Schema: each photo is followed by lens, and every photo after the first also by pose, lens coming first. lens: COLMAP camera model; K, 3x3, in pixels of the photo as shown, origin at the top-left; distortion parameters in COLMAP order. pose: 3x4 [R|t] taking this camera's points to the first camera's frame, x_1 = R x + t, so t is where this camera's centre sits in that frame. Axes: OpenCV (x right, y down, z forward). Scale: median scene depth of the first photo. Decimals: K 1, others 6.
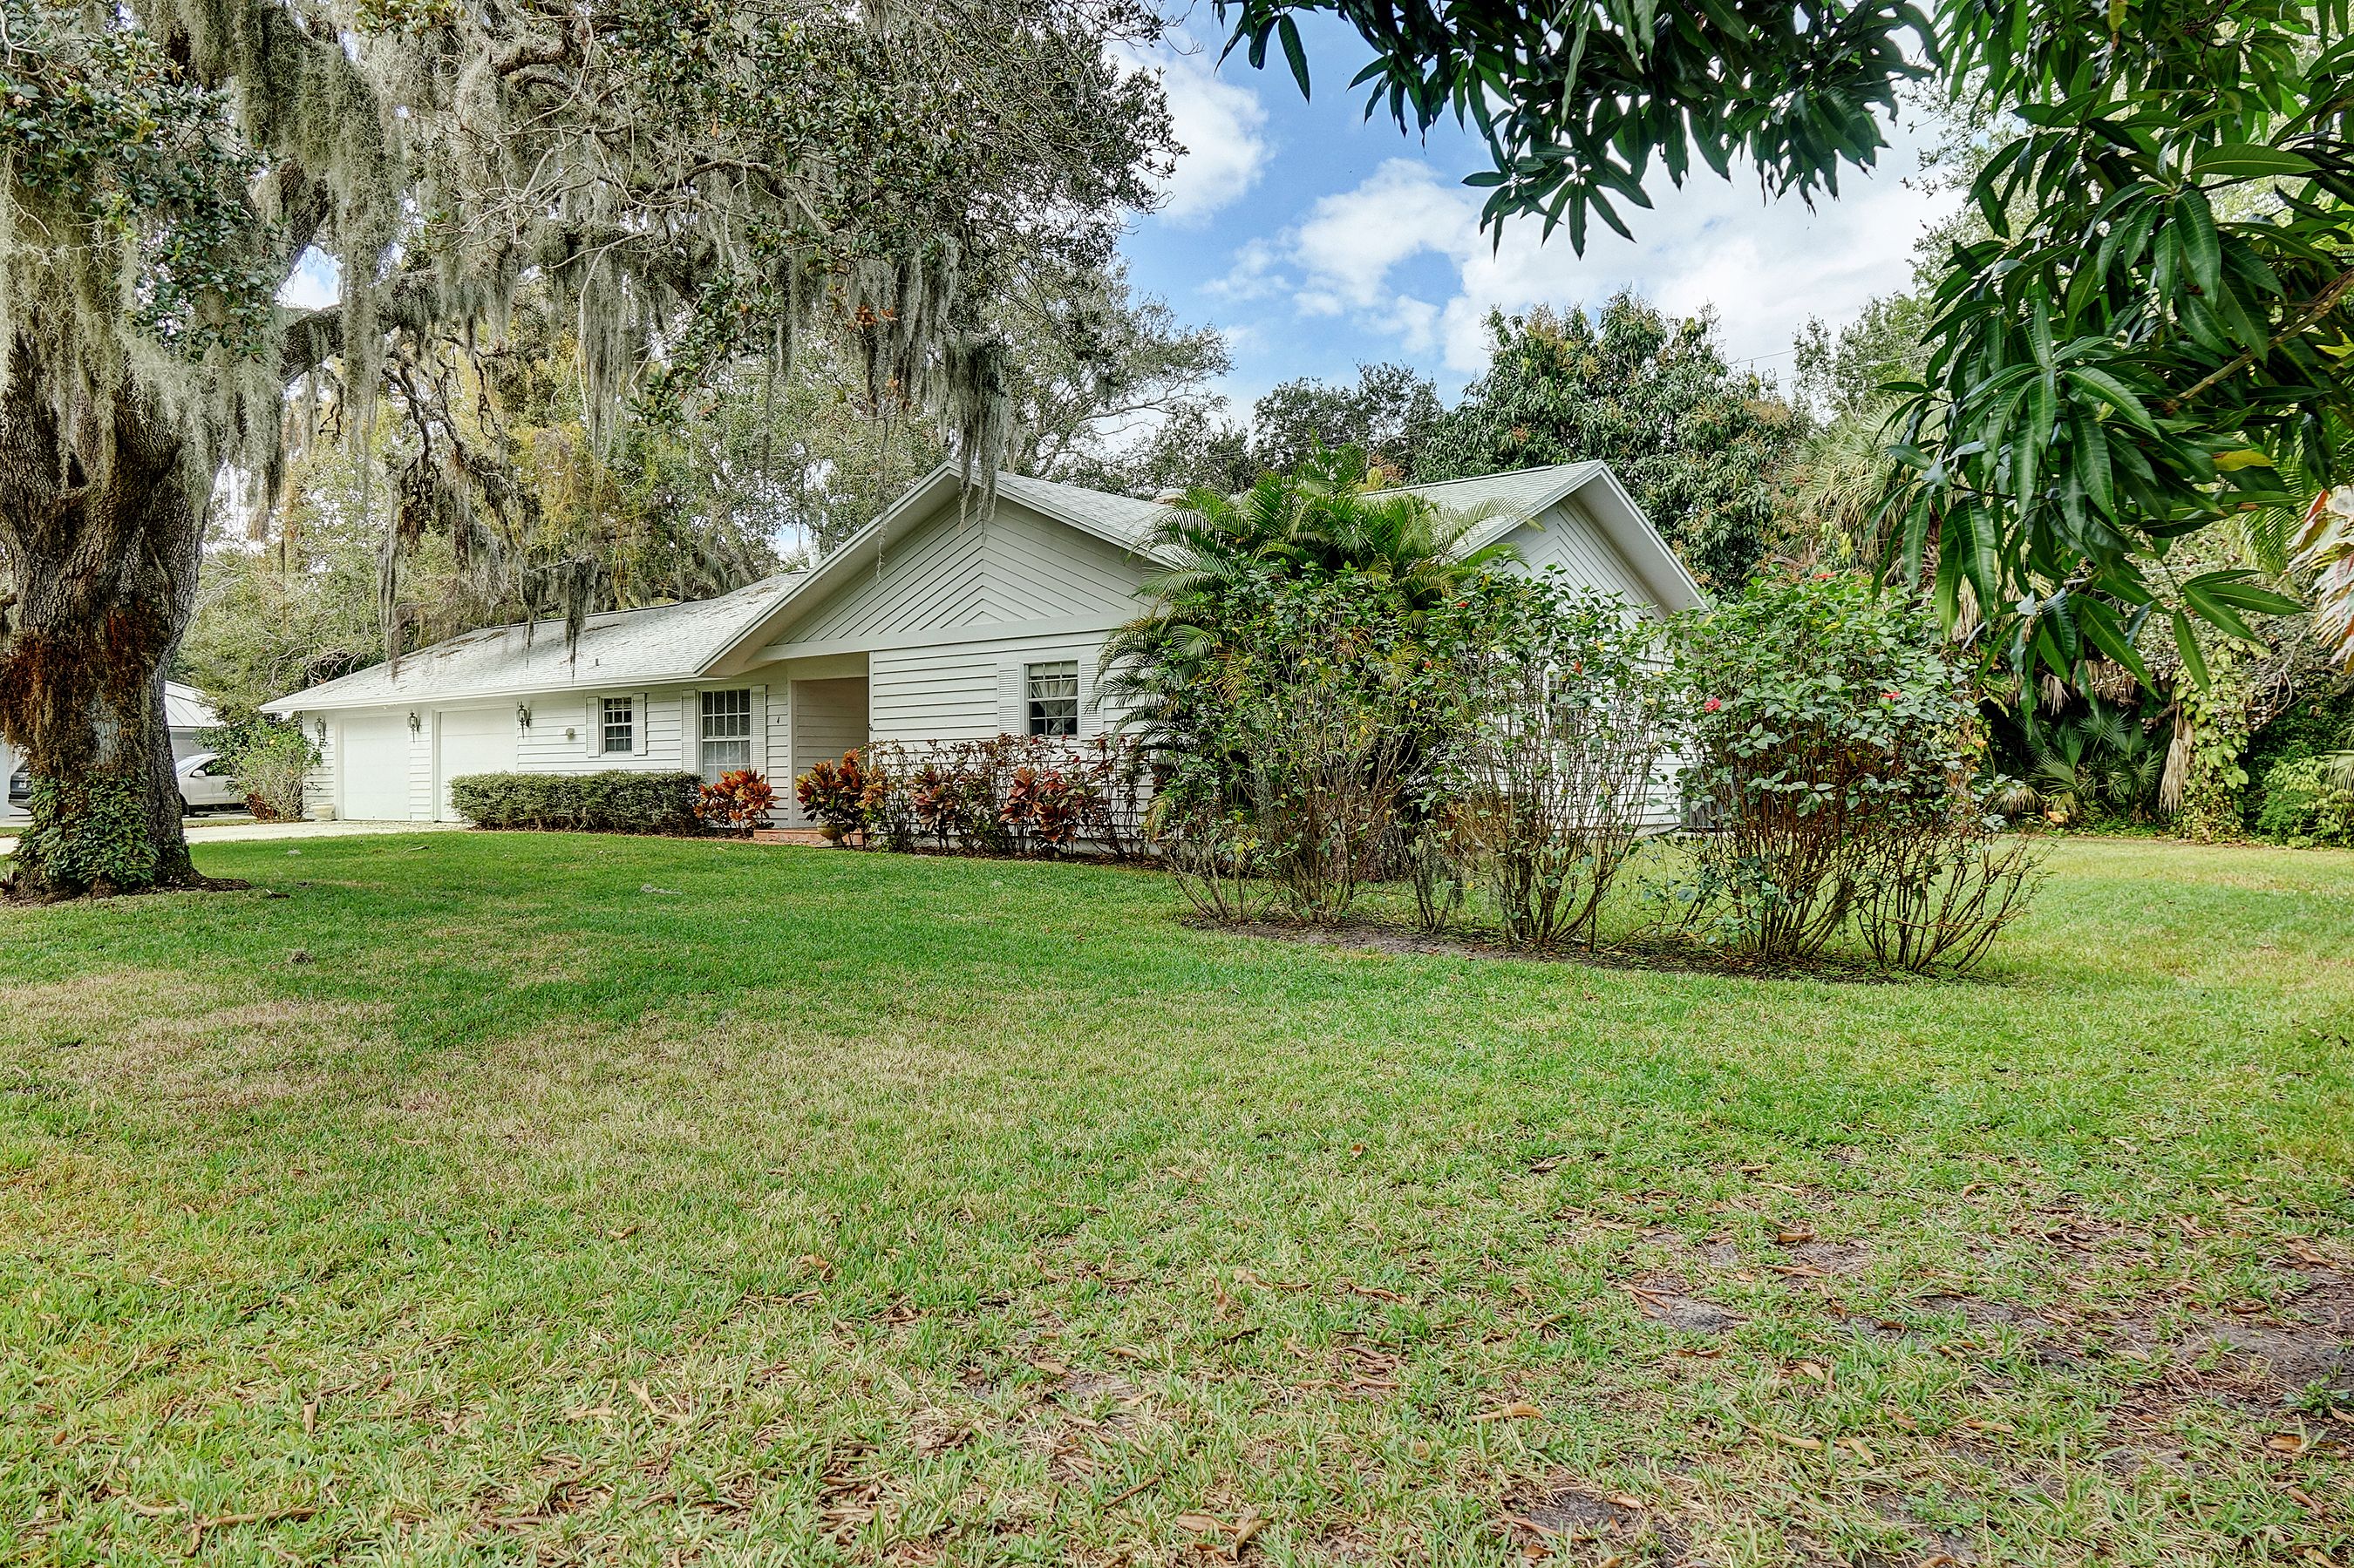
lens RADIAL K [[1617.6, 0, 1177.0], [0, 1617.6, 784.0], [0, 0, 1]] dist [0.002237, 0.002772]
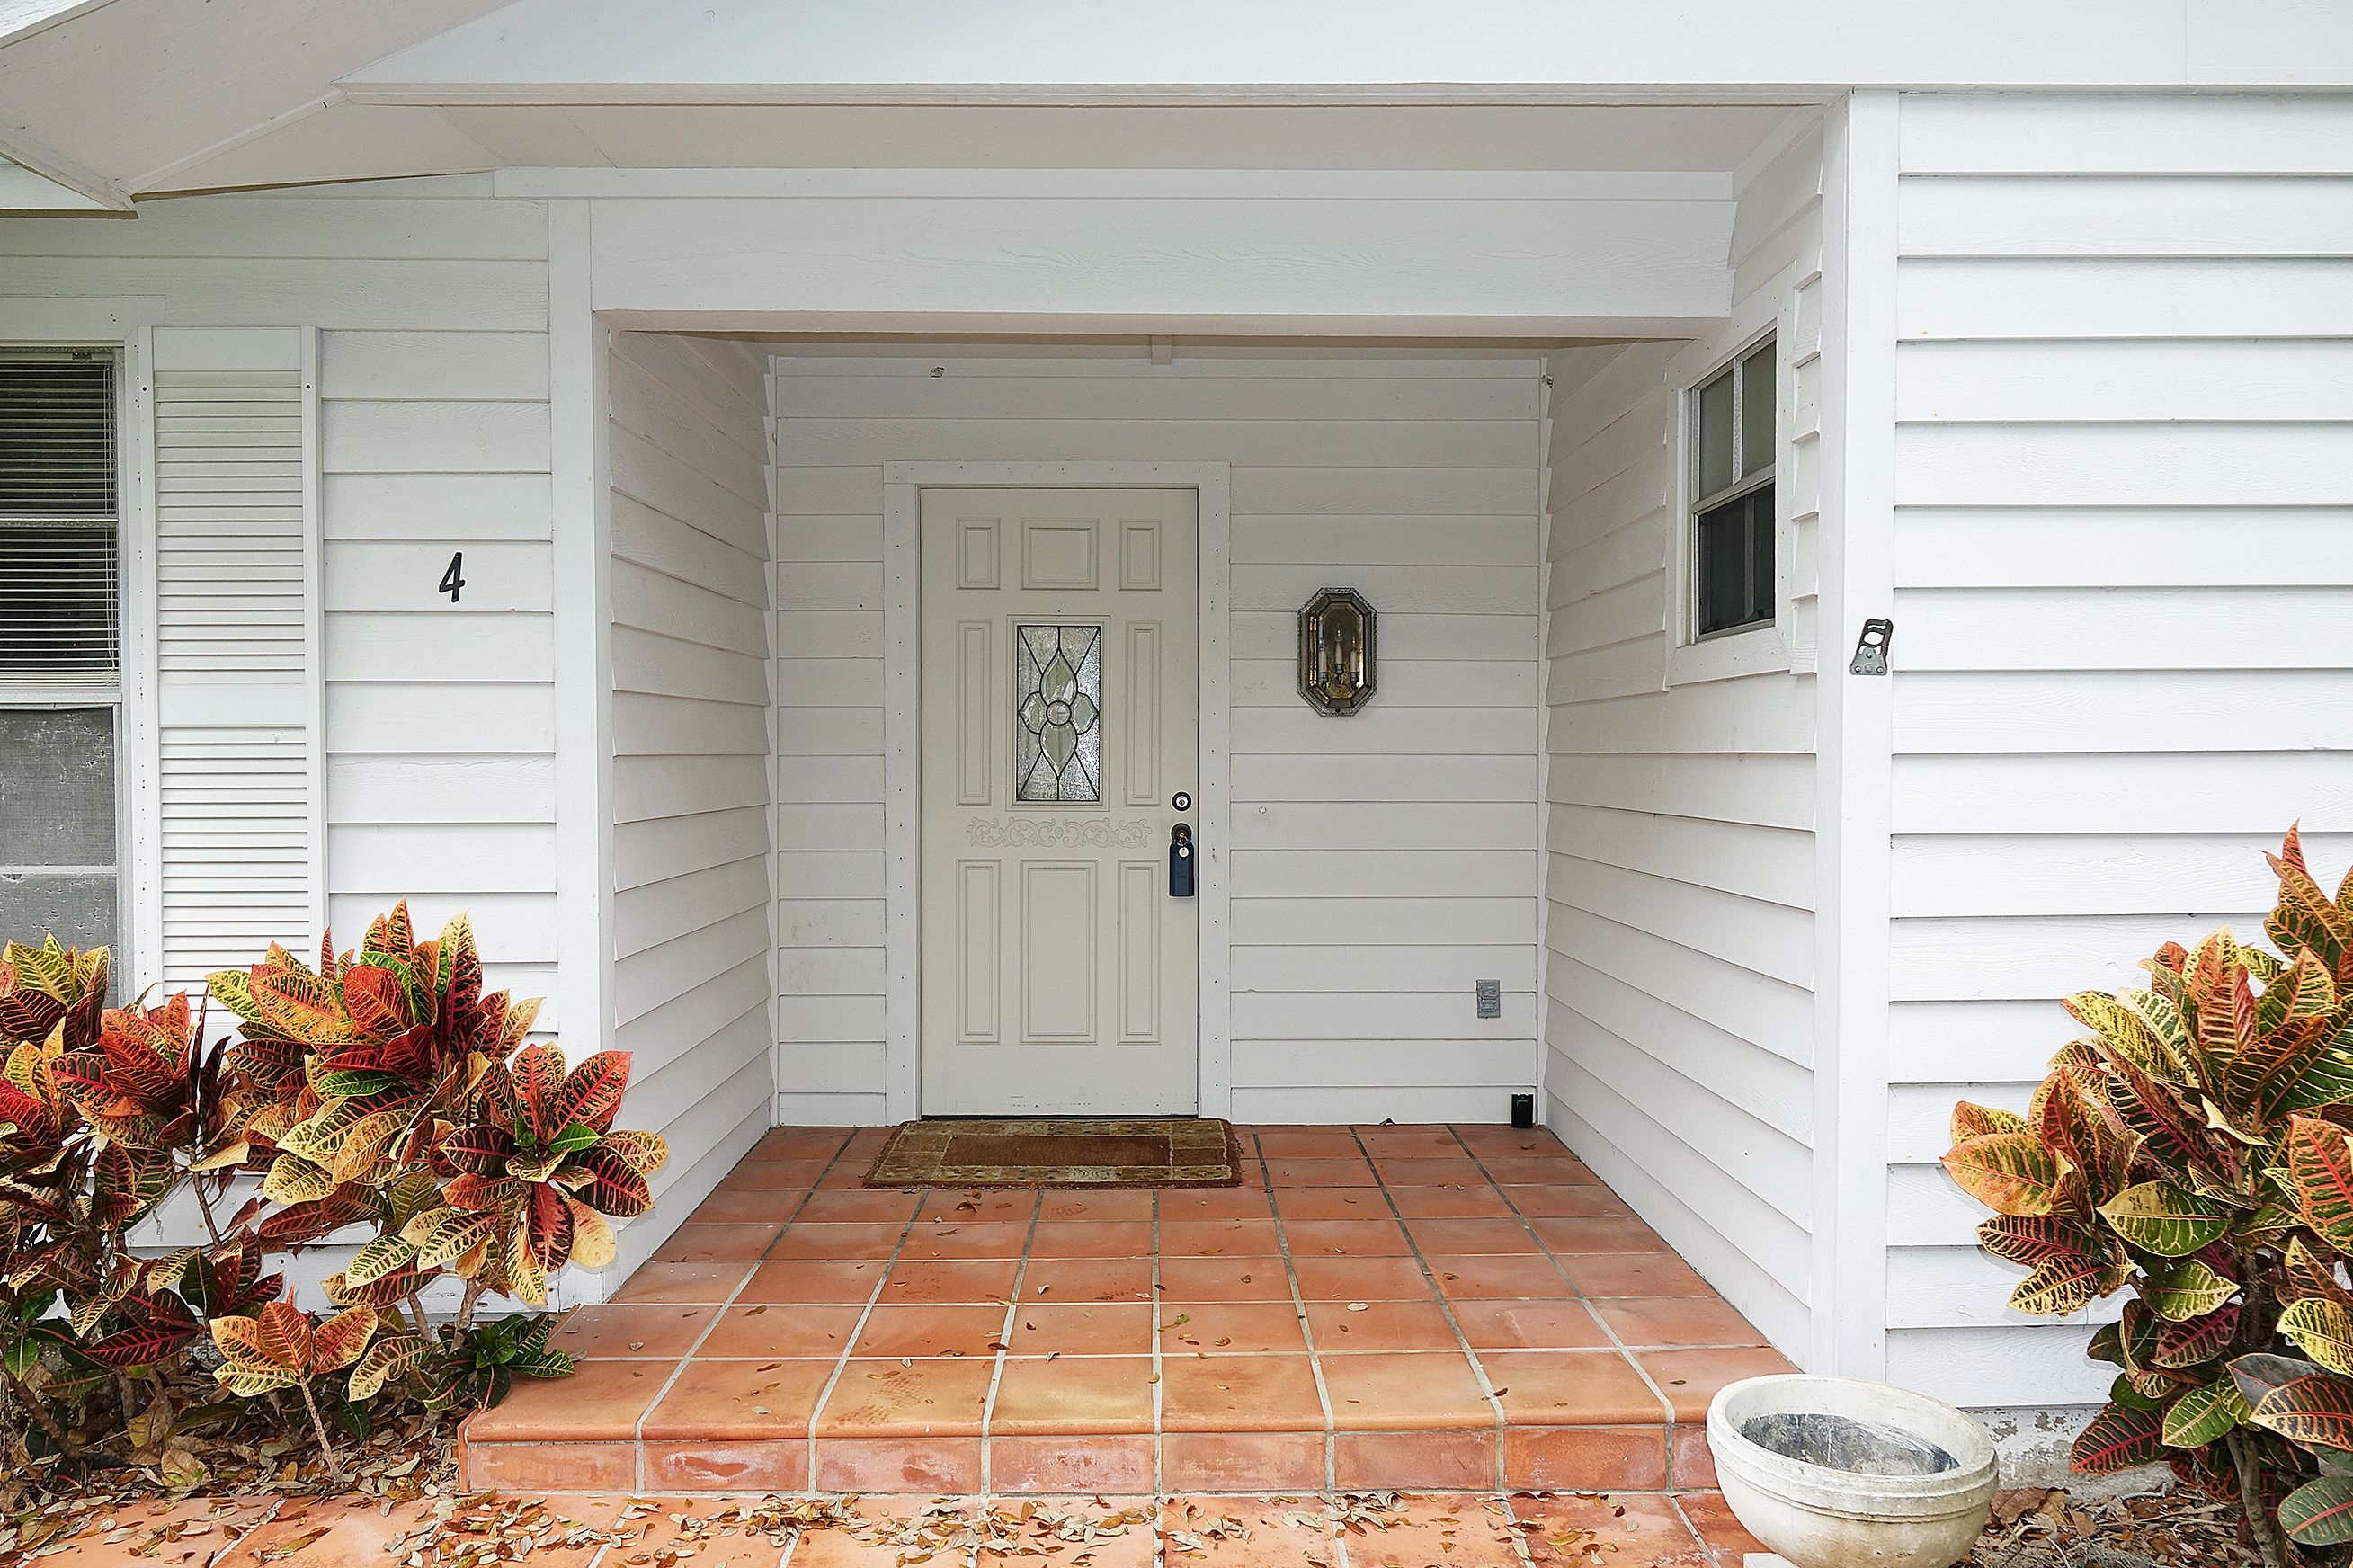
lens RADIAL K [[1617.1, 0, 1176.5], [0, 1617.1, 784.0], [0, 0, 1]] dist [0.002237, 0.002772]
pose [[0.753576, -0.008636, 0.657304, -0.258813], [-0.001699, 0.999885, 0.015085, -0.020106], [-0.657359, -0.012485, 0.753474, 0.745012]]
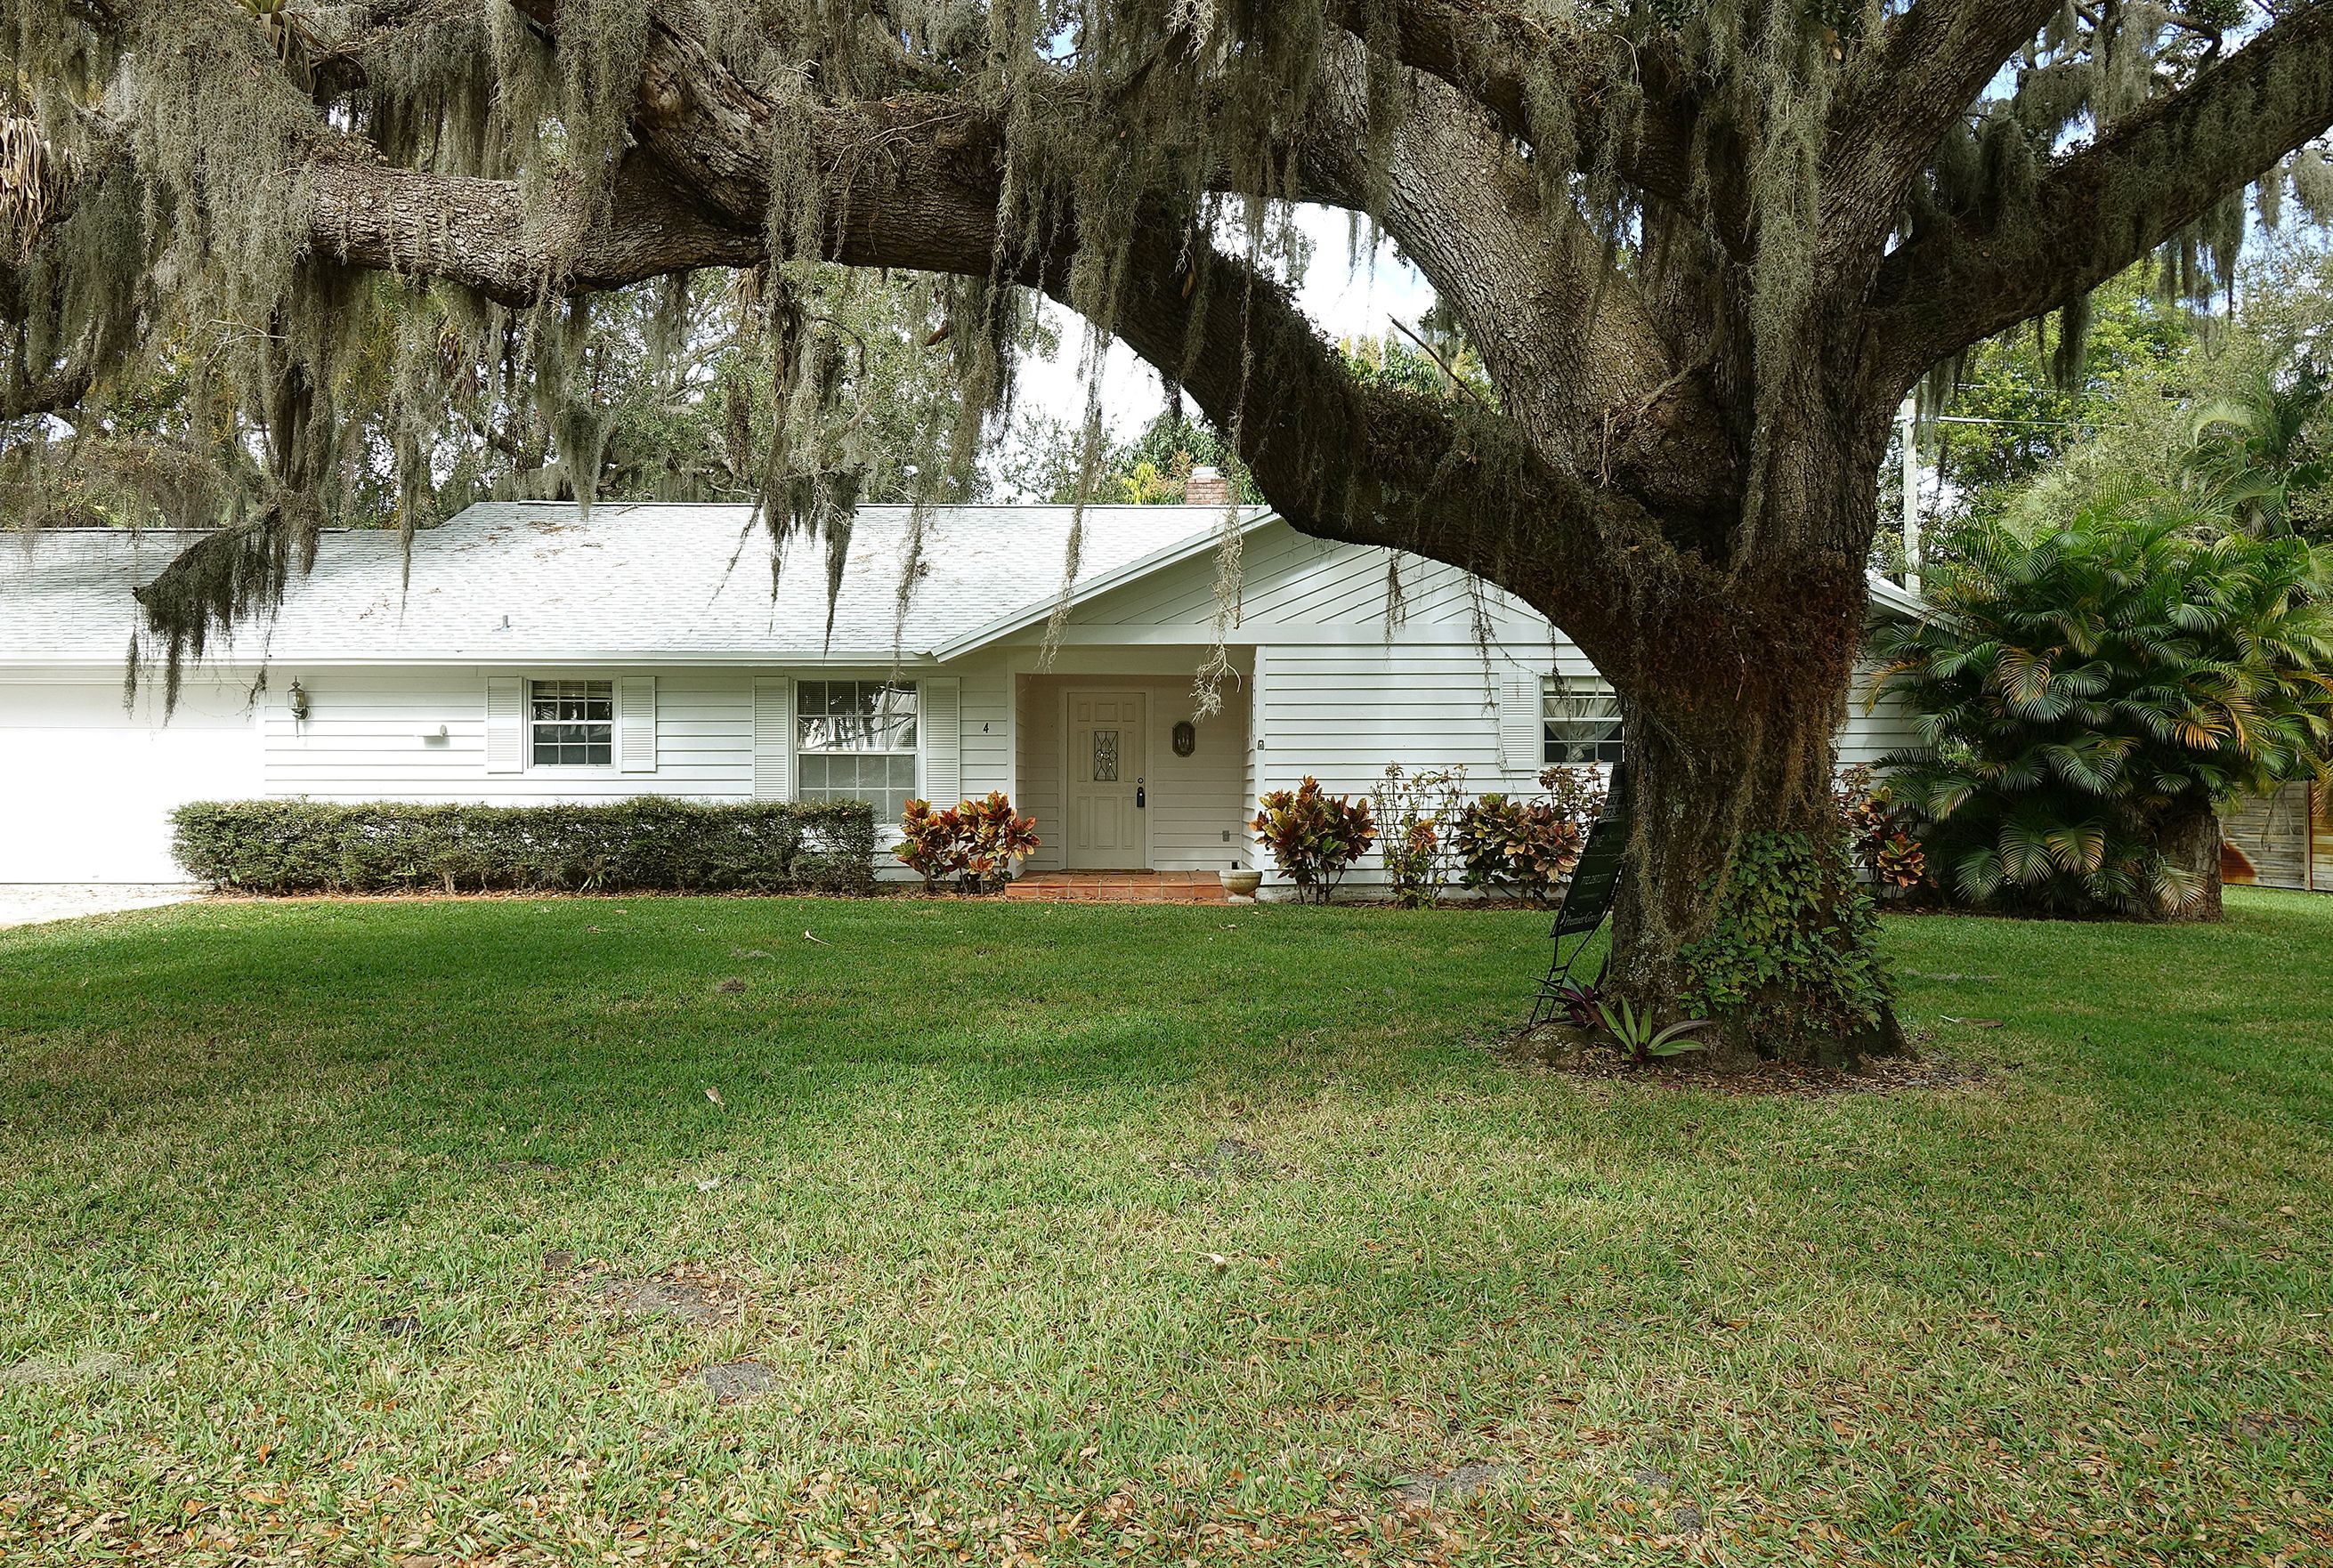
lens RADIAL K [[1647.2, 0, 1166.5], [0, 1647.2, 784.0], [0, 0, 1]] dist [0.000753, 0.000132]
pose [[0.757002, 0.006840, 0.653377, -0.583651], [-0.001442, 0.999960, -0.008798, -0.007310], [-0.653411, 0.005718, 0.756982, 0.348890]]
